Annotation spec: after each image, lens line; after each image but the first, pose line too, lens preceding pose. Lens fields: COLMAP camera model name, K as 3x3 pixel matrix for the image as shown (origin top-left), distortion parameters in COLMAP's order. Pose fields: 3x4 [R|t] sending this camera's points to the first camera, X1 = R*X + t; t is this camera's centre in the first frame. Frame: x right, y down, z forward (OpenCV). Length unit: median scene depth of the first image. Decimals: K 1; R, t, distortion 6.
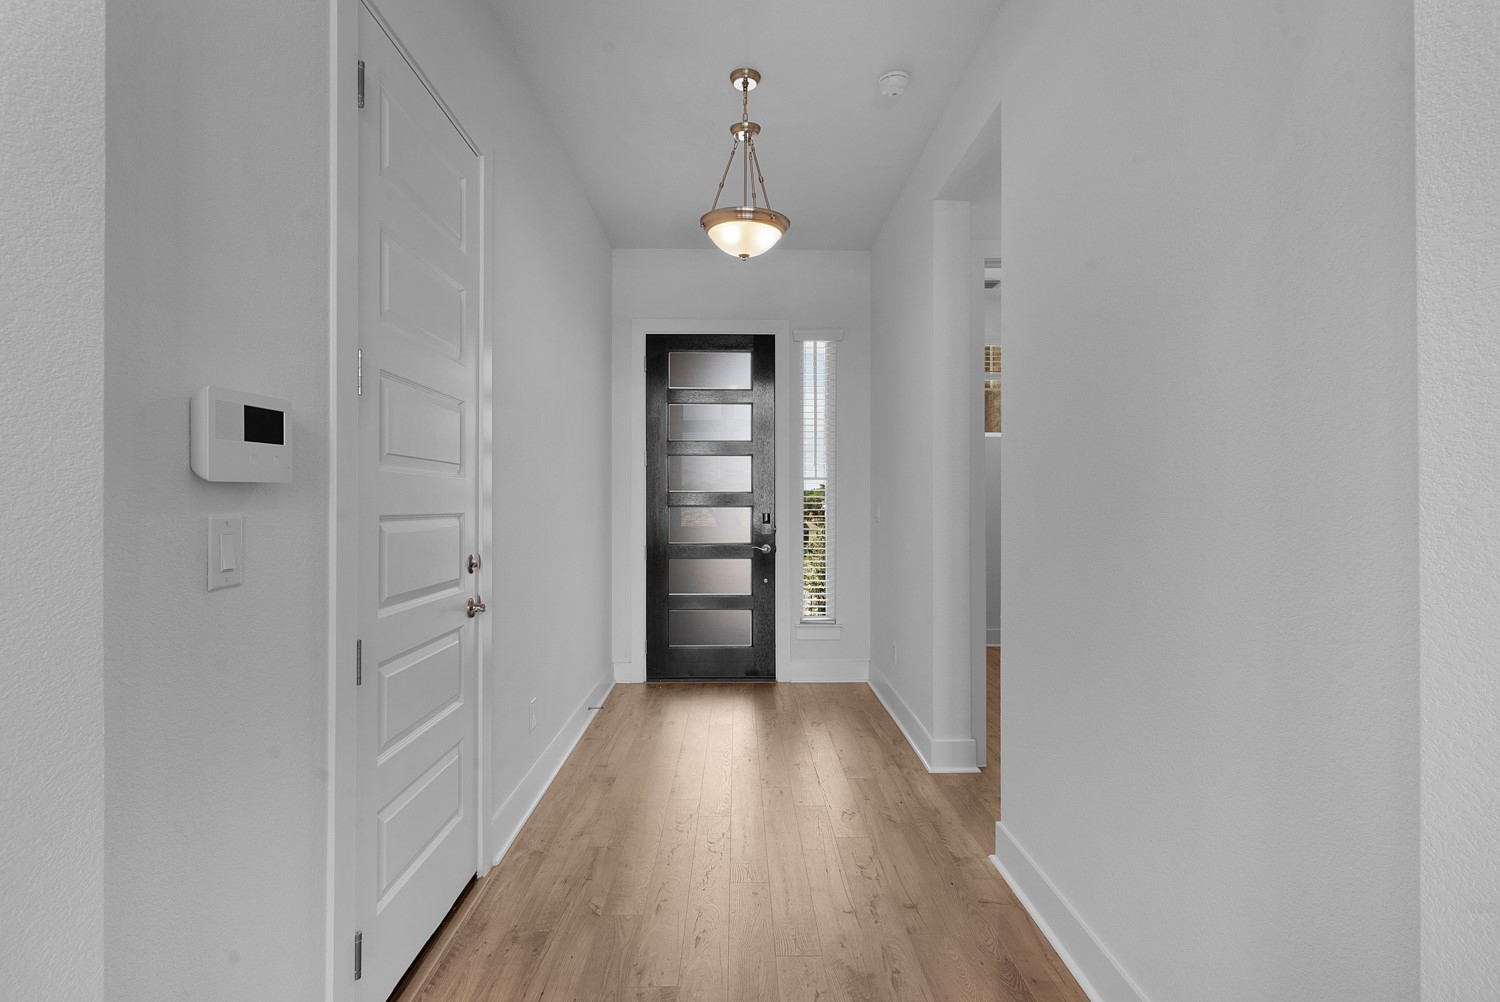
lens RADIAL K [[733.7, 0, 750.2], [0, 733.7, 500.4], [0, 0, 1]] dist [-0.002646, -0.000641]
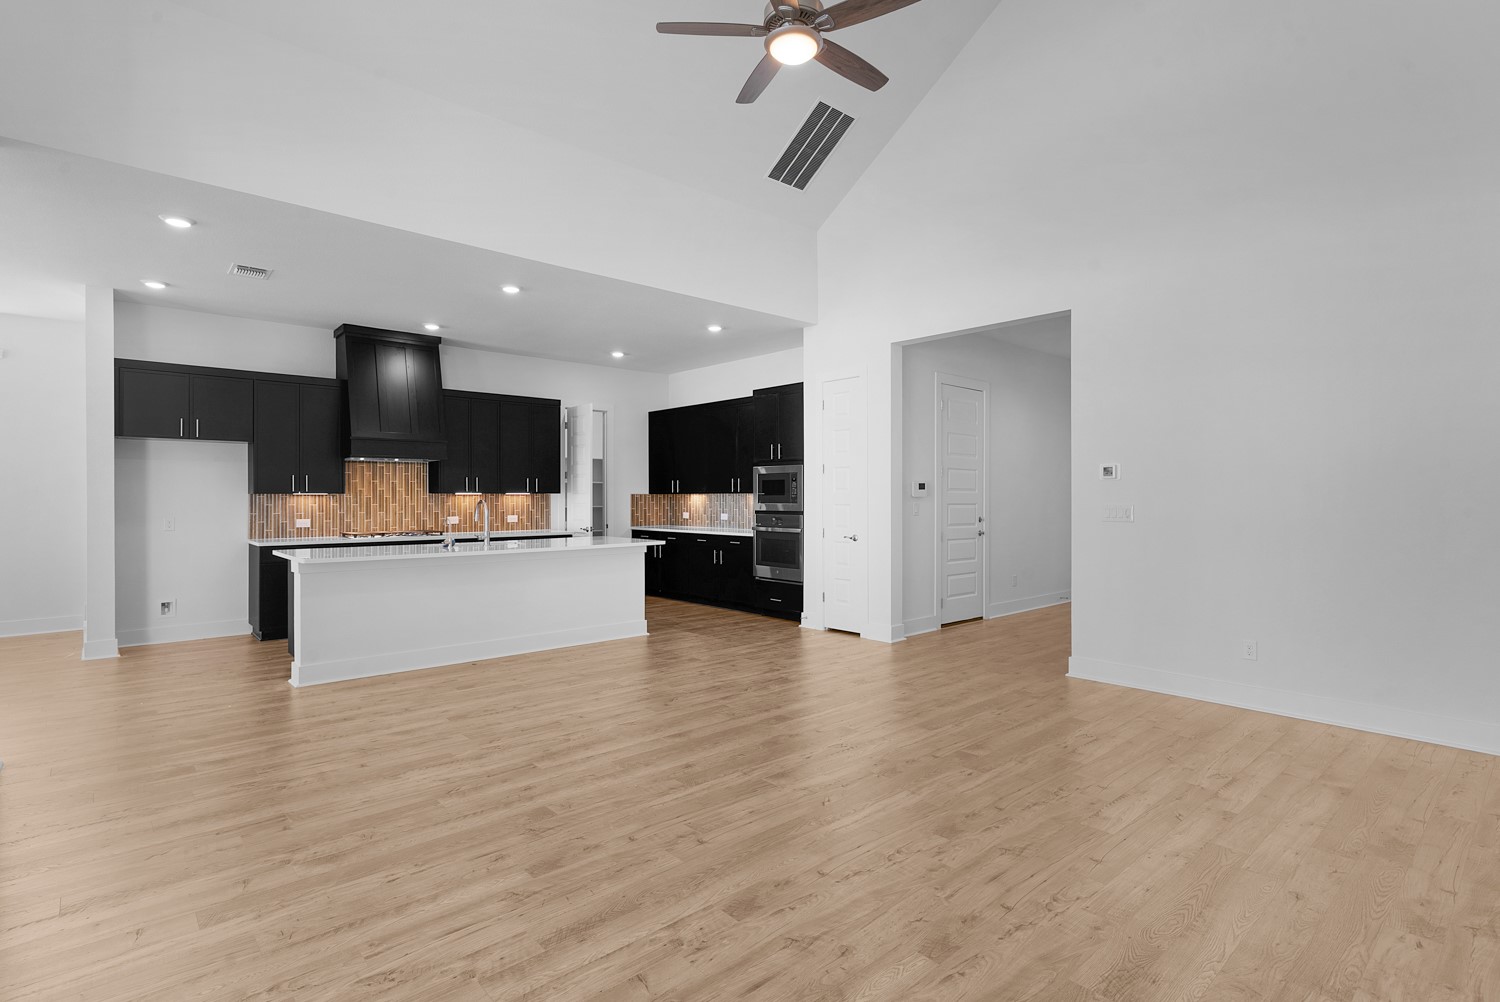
lens RADIAL K [[733.7, 0, 750.9], [0, 733.7, 501.1], [0, 0, 1]] dist [-0.002646, -0.000641]
pose [[0.650057, 0.002368, -0.759882, 1.498942], [0.000482, 0.999994, 0.003528, -0.010018], [0.759885, -0.002659, 0.650052, -1.980904]]
